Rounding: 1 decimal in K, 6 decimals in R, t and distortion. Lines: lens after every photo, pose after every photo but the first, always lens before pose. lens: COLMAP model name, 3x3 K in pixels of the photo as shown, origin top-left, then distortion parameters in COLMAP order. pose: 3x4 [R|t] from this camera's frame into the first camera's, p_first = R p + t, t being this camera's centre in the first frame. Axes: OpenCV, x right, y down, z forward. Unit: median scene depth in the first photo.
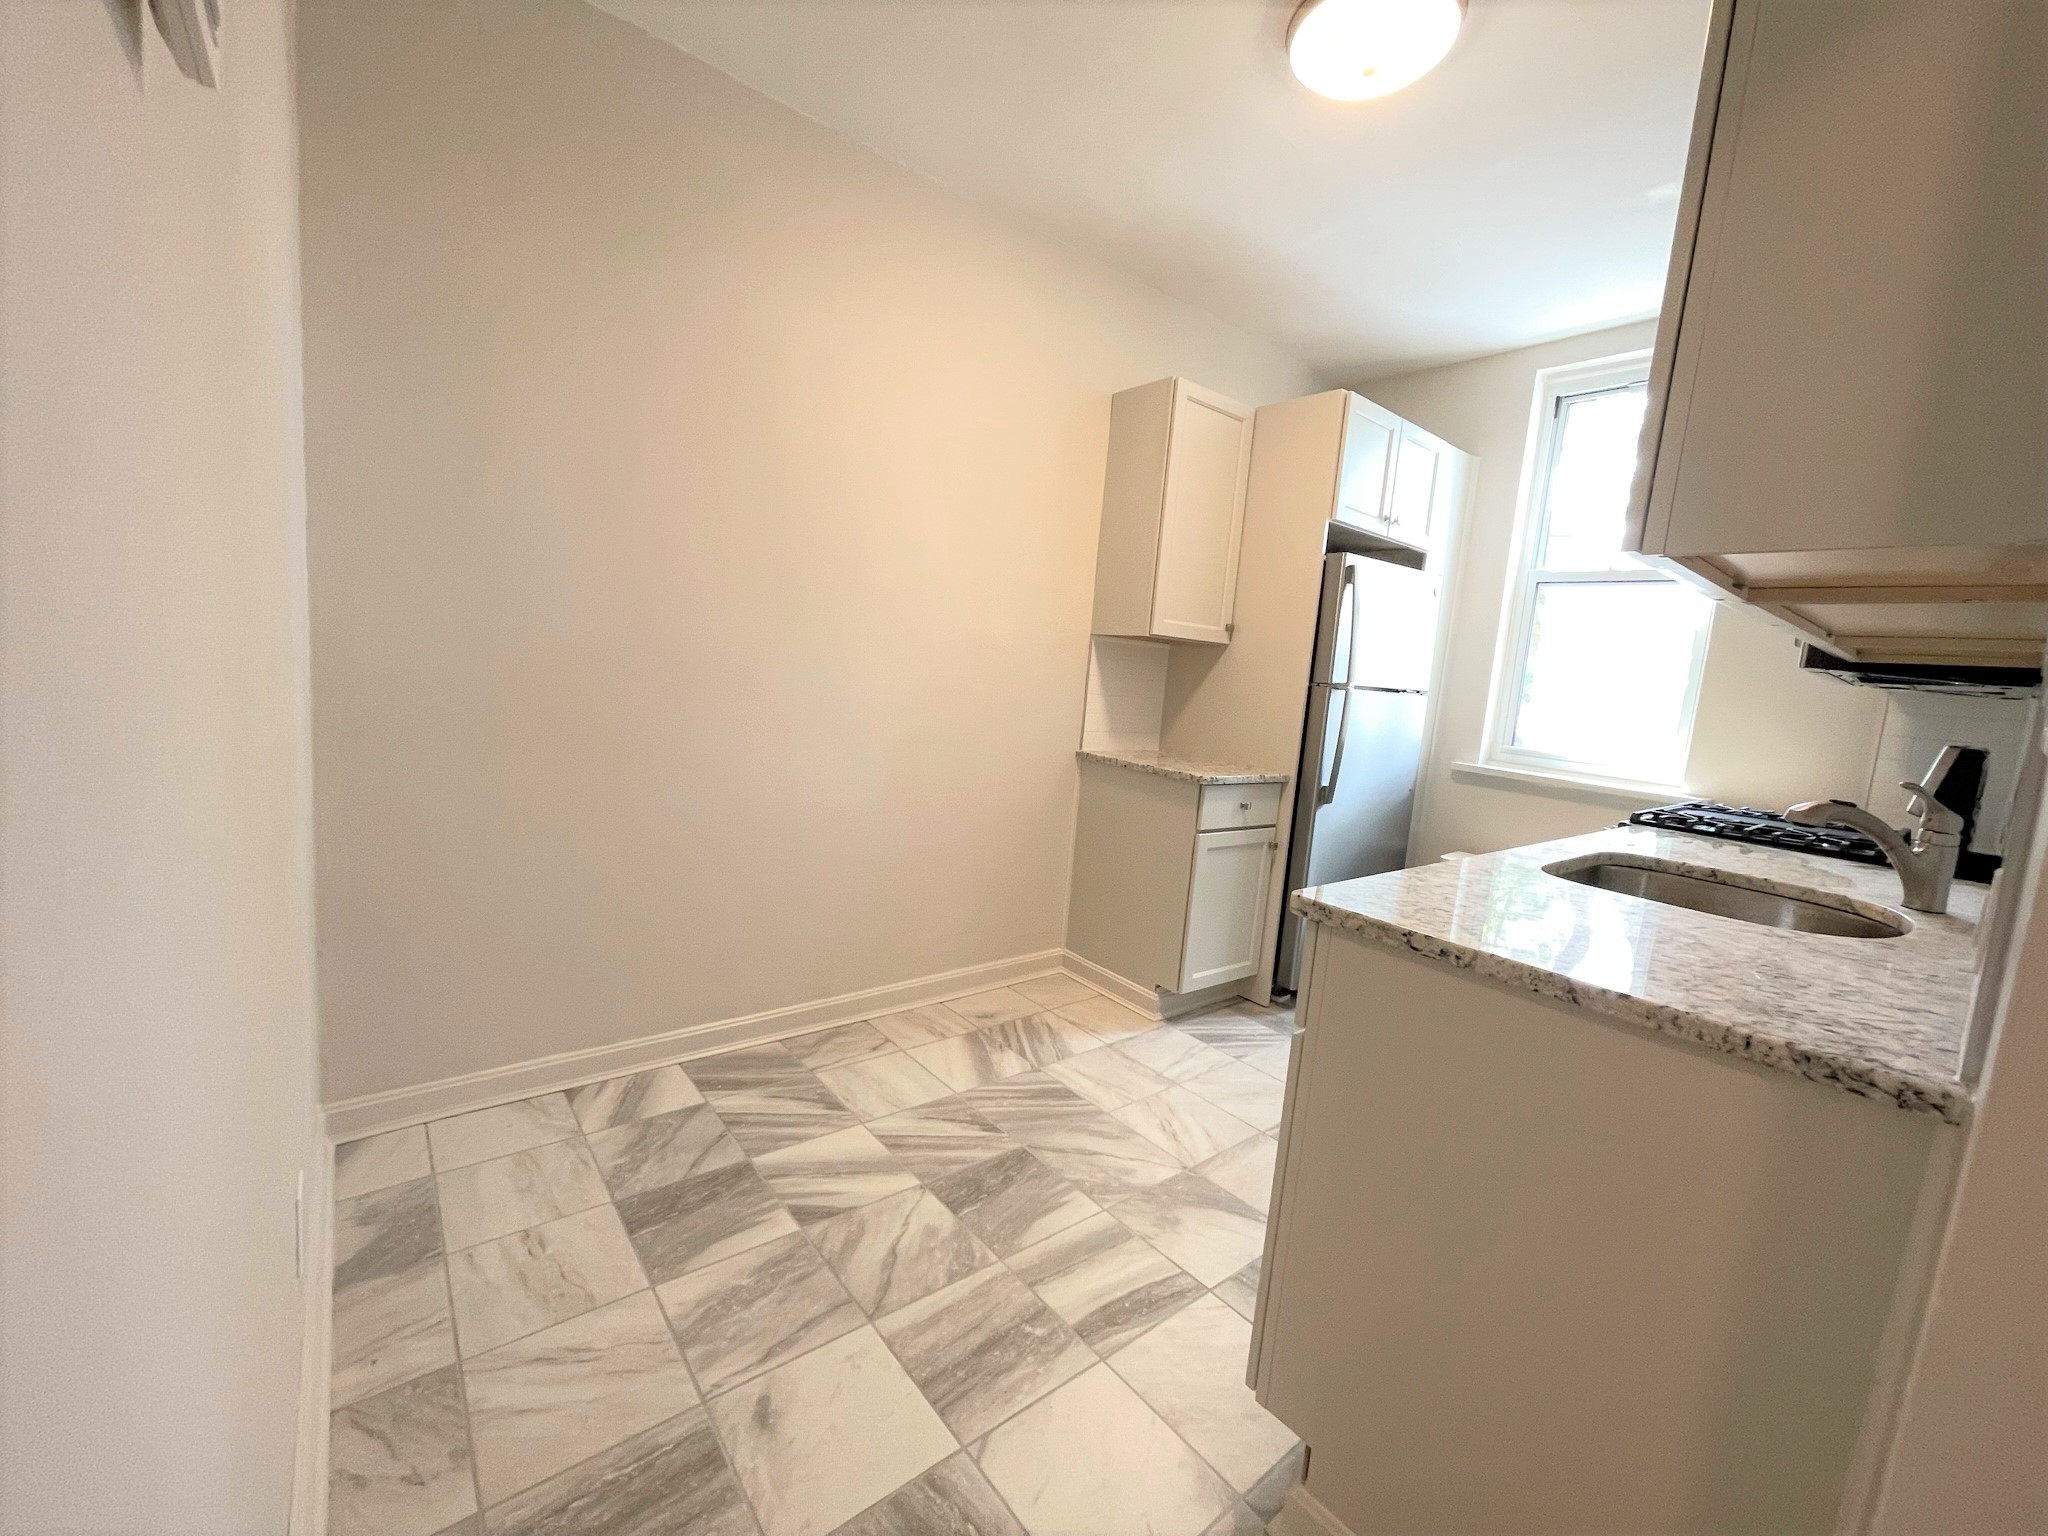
lens RADIAL K [[827.8, 0, 1025.8], [0, 827.8, 767.9], [0, 0, 1]] dist [0.000763, -0.000089]
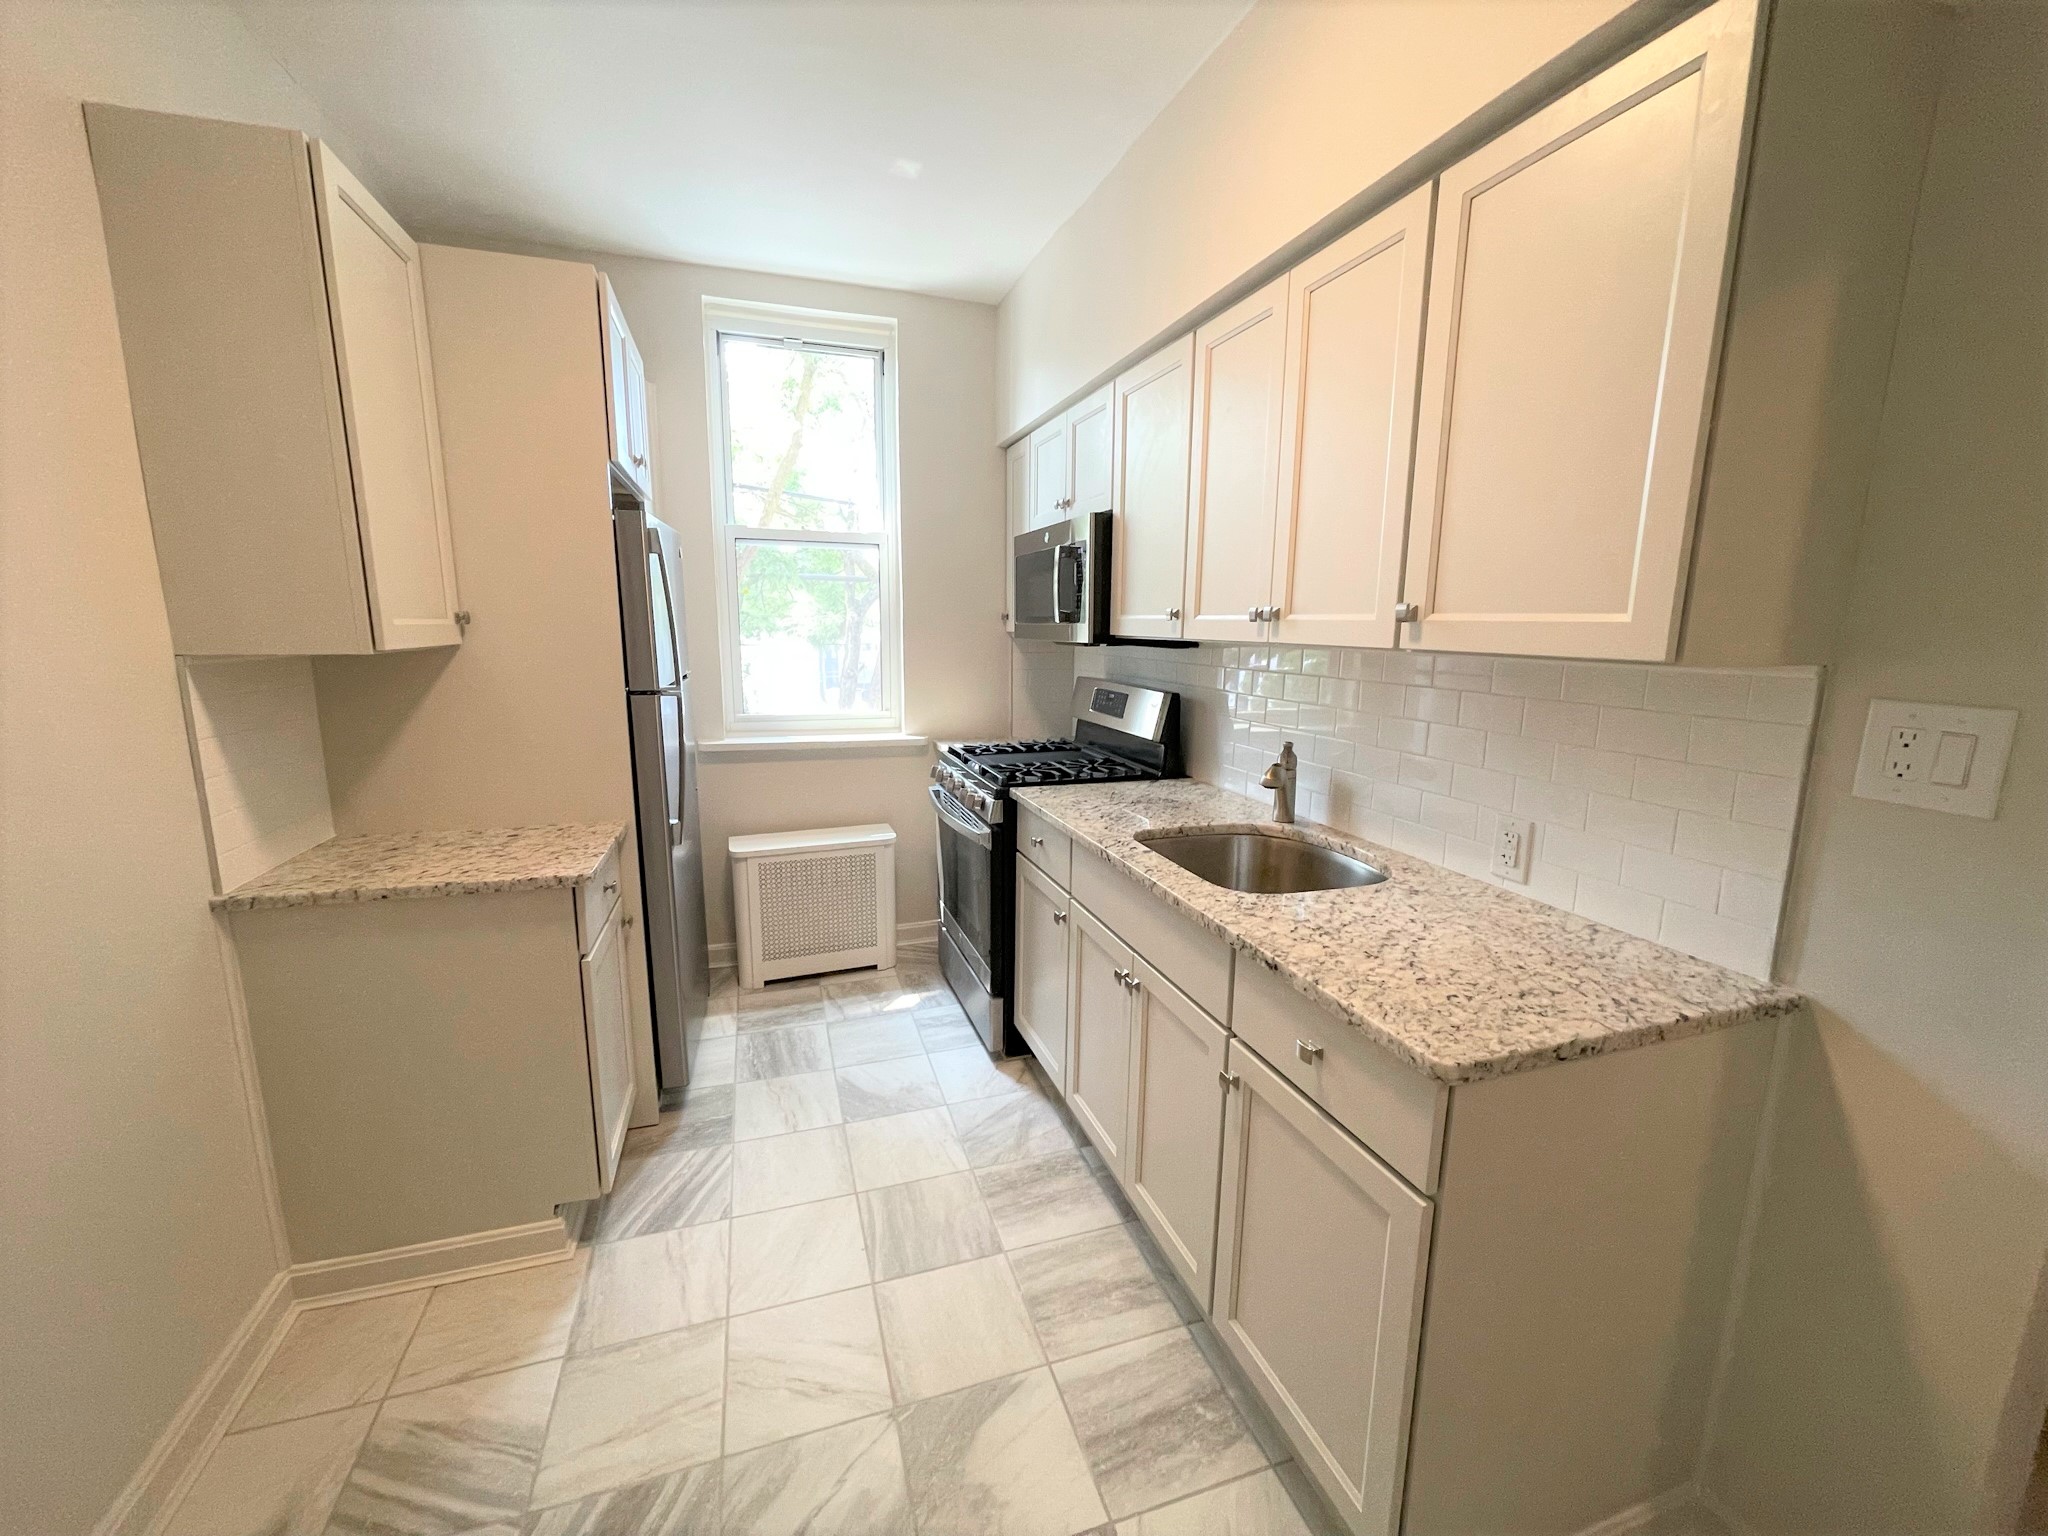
lens RADIAL K [[827.8, 0, 1023.0], [0, 827.8, 764.9], [0, 0, 1]] dist [0.000763, -0.000089]
pose [[0.361402, -0.241613, 0.900562, -0.205476], [0.136020, 0.969172, 0.205435, -0.148724], [-0.922435, 0.048250, 0.383125, 0.426283]]
